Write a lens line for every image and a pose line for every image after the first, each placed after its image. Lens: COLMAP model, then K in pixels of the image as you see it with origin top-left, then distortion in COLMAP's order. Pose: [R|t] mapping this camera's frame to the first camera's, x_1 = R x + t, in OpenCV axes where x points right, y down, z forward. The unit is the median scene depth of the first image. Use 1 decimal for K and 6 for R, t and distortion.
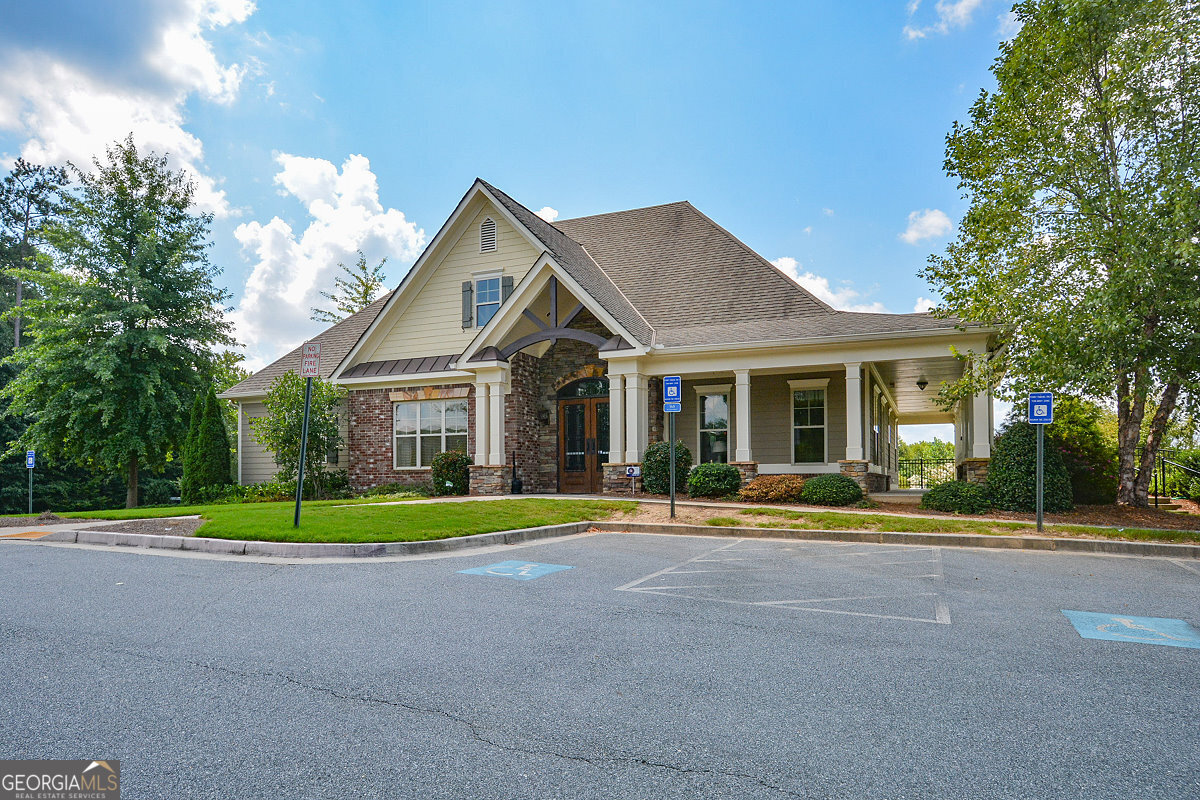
lens RADIAL K [[838.7, 0, 600.0], [0, 838.7, 404.8], [0, 0, 1]] dist [-0.005345, 0.000165]
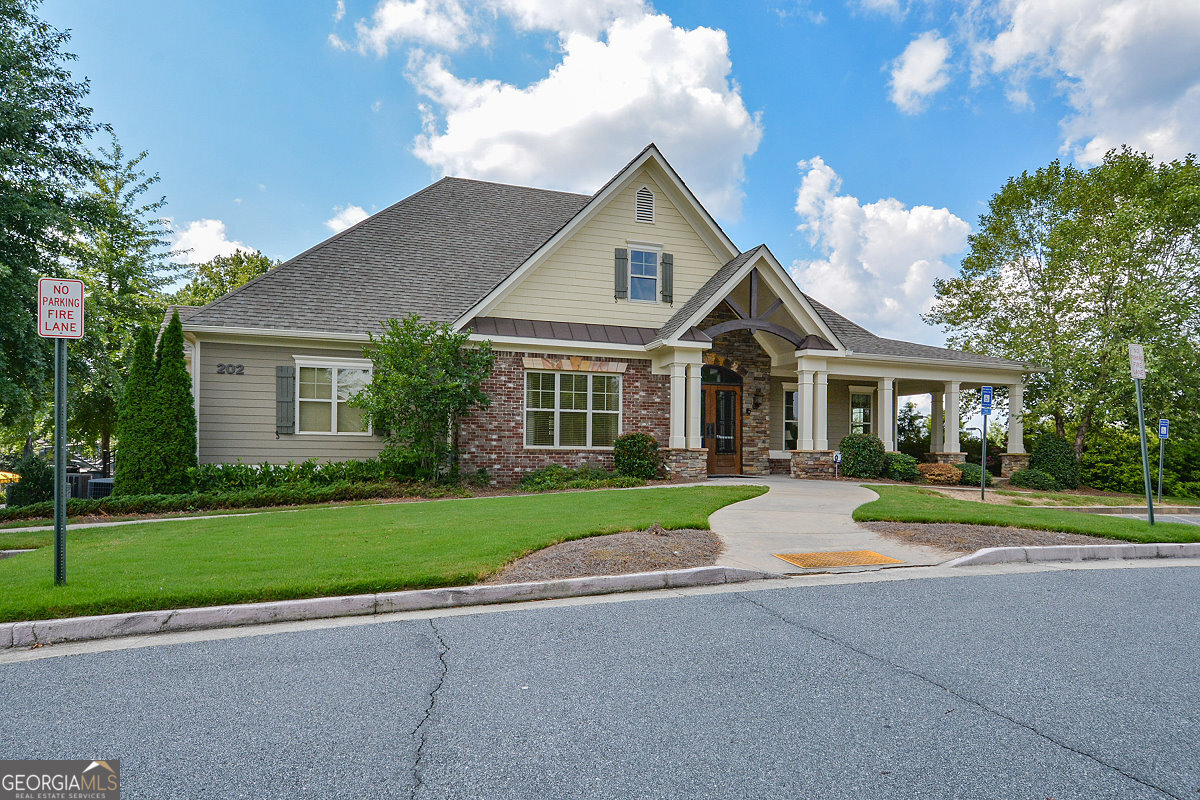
lens RADIAL K [[756.9, 0, 600.1], [0, 756.9, 393.9], [0, 0, 1]] dist [-0.004815, -0.002403]
pose [[0.704945, 0.066337, 0.706153, -0.759921], [-0.082838, 0.996503, -0.010916, 0.024790], [-0.704408, -0.050801, 0.707975, 0.417009]]
